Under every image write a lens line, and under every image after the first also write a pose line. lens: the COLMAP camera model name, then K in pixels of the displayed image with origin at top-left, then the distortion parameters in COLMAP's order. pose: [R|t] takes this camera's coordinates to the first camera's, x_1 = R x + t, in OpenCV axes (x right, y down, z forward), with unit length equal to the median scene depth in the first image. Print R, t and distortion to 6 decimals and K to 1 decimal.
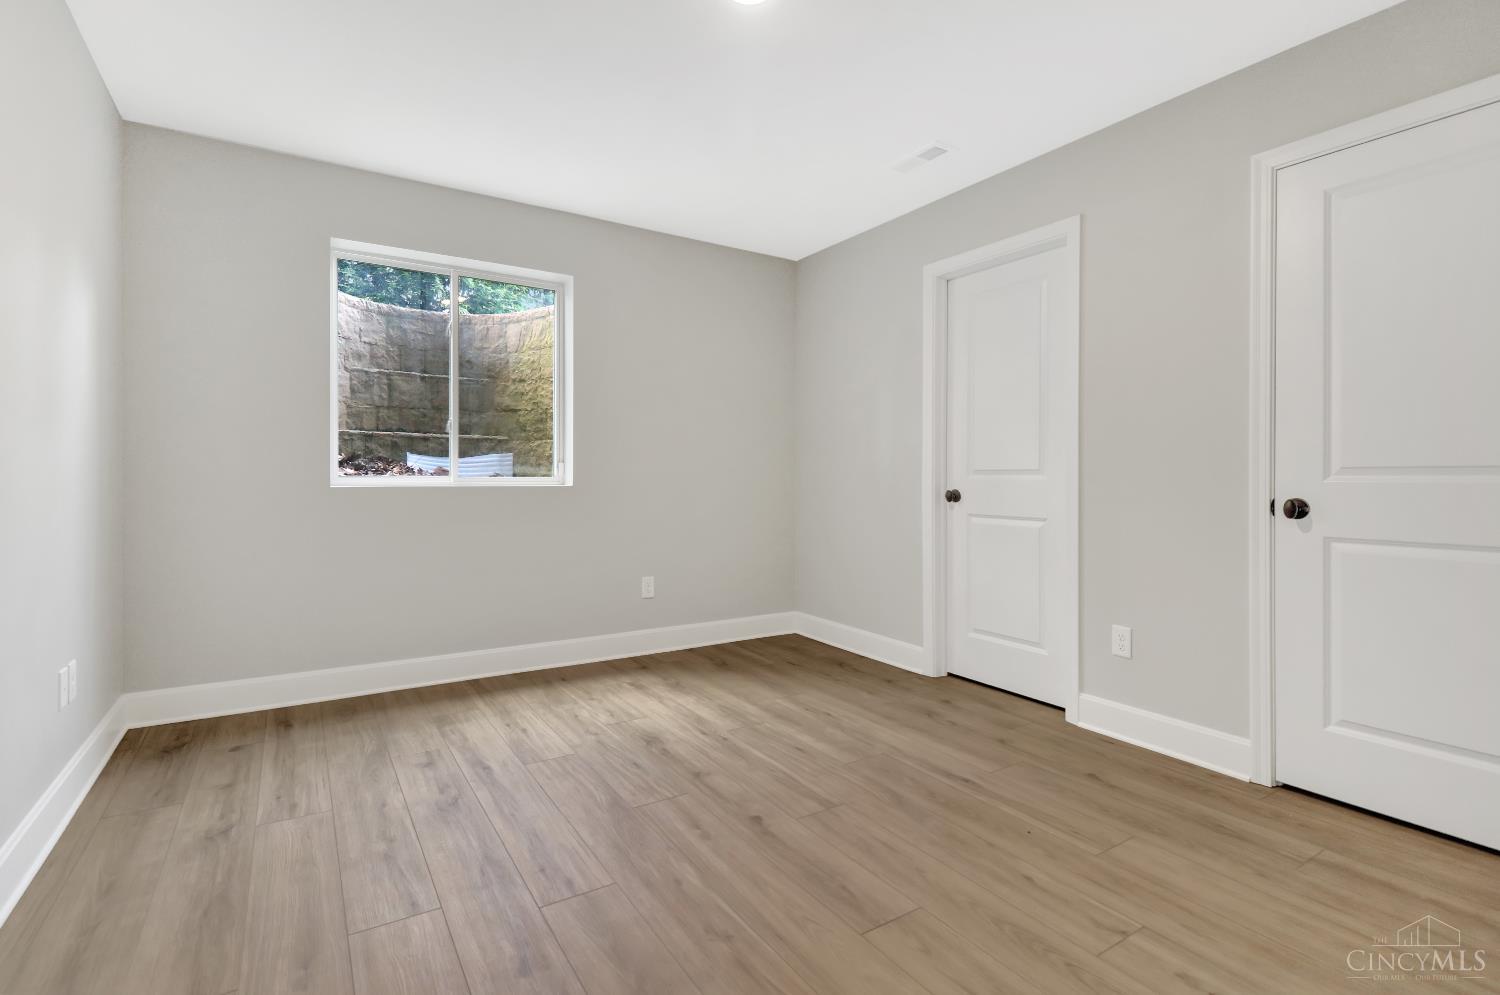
lens RADIAL K [[687.4, 0, 714.4], [0, 687.4, 484.4], [0, 0, 1]] dist [-0.000738, -0.001478]
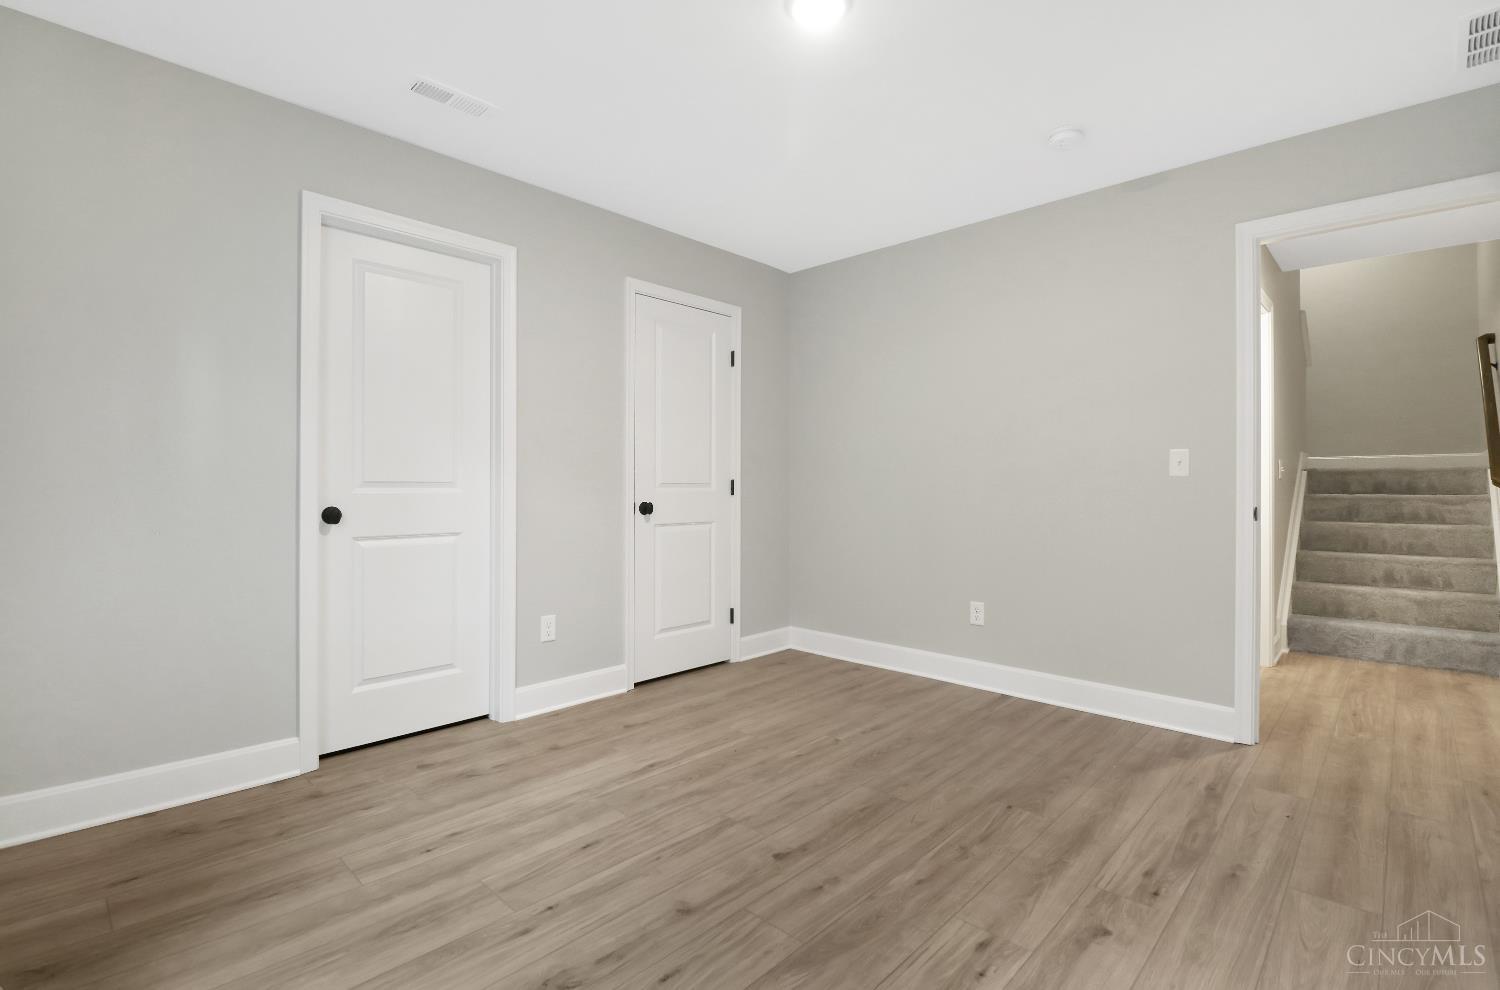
lens RADIAL K [[687.4, 0, 749.5], [0, 687.4, 483.3], [0, 0, 1]] dist [-0.000738, -0.001478]
pose [[-0.260107, -0.005769, 0.965563, -0.719558], [0.004164, 0.999966, 0.007096, -0.032494], [-0.965571, 0.005866, -0.260074, 1.092685]]
